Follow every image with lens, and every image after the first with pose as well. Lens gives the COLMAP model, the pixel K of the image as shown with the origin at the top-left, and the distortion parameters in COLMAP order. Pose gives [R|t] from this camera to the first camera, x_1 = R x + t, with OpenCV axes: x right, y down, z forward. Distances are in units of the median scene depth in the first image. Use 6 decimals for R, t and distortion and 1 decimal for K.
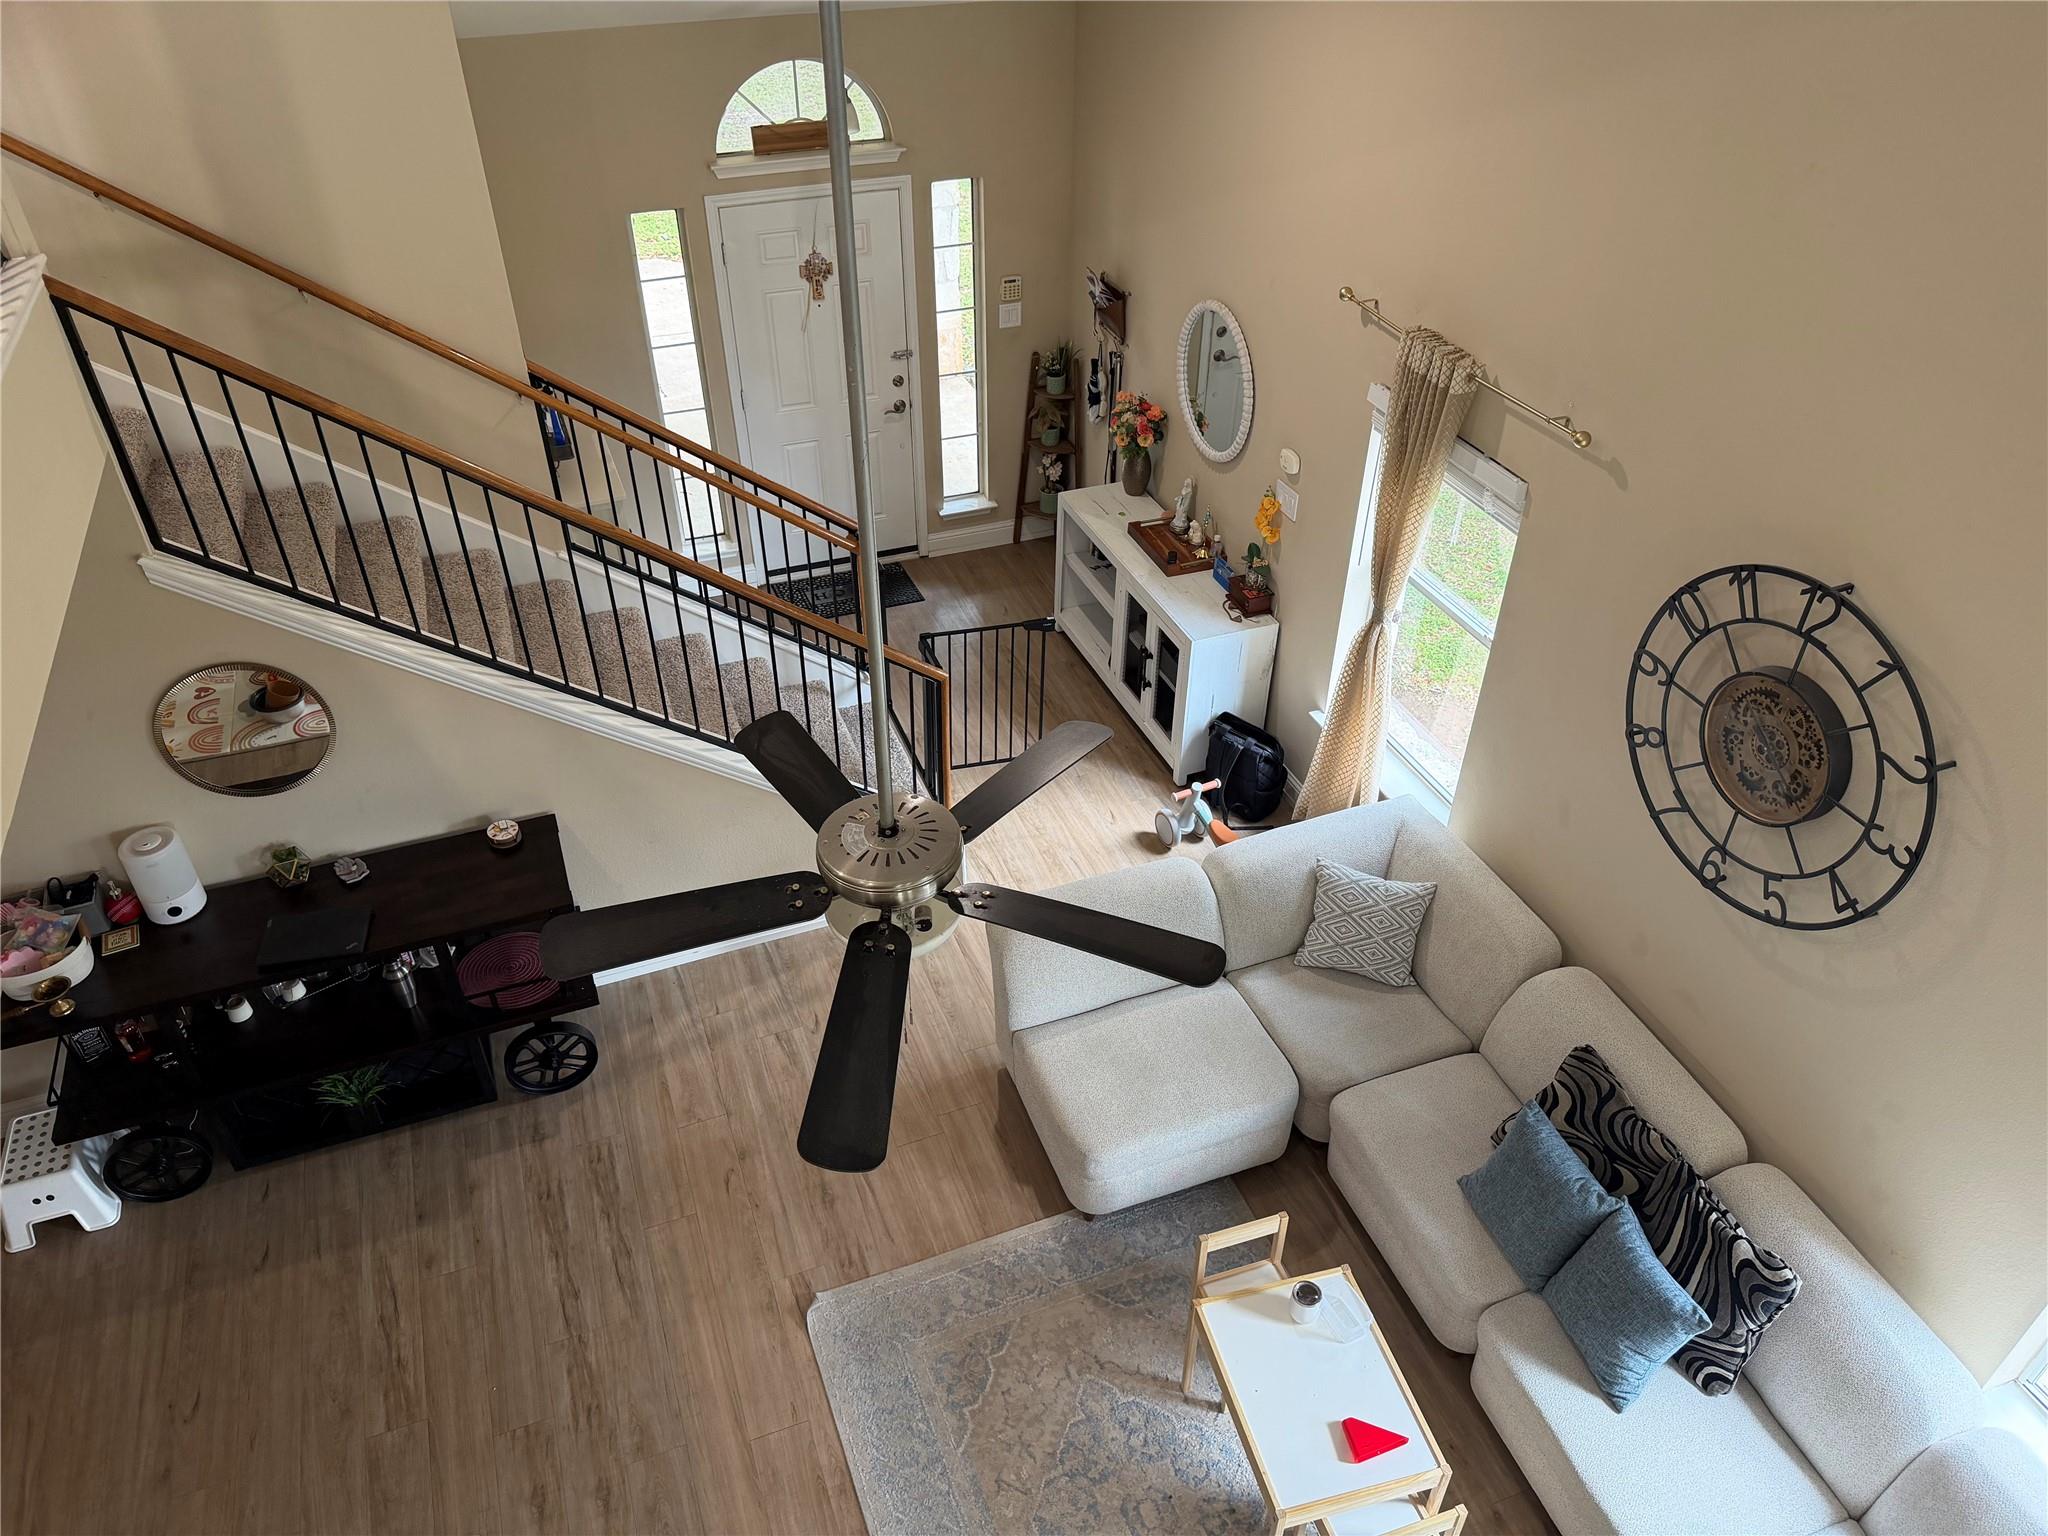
lens RADIAL K [[1444.4, 0, 1019.1], [0, 1444.4, 767.9], [0, 0, 1]] dist [0.073554, -0.099784]
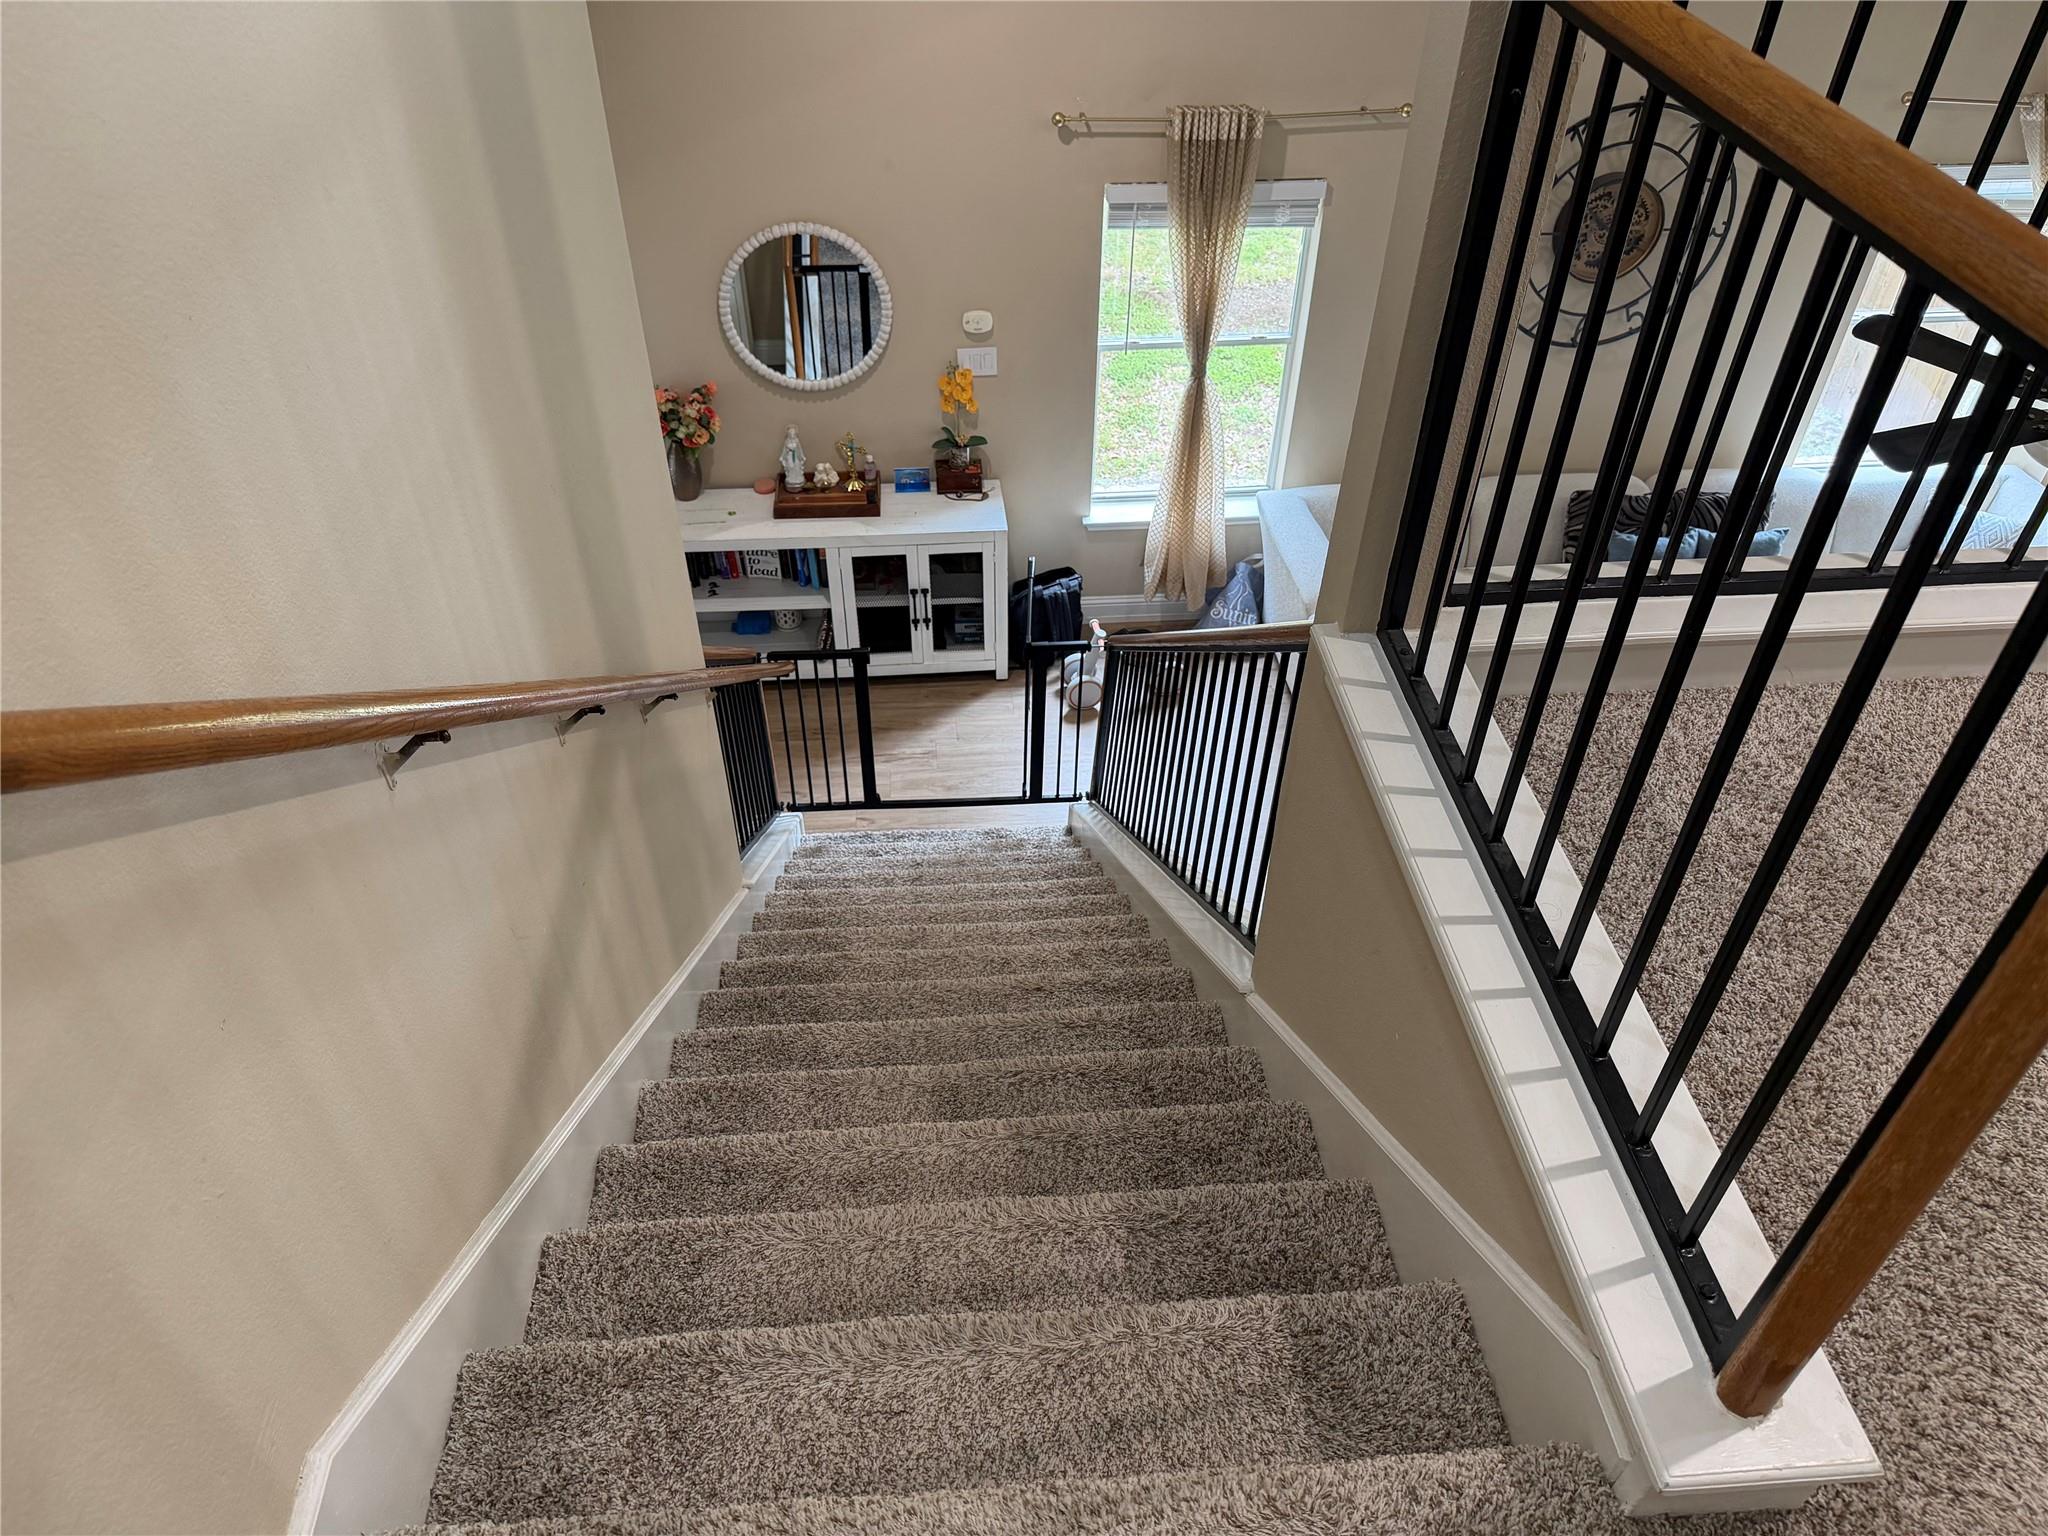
lens RADIAL K [[1444.4, 0, 1019.8], [0, 1444.4, 766.3], [0, 0, 1]] dist [0.073554, -0.099784]
pose [[0.282982, -0.634315, 0.719421, -1.053256], [0.581272, 0.710058, 0.397418, -0.550742], [-0.762918, 0.305717, 0.569643, 0.741295]]
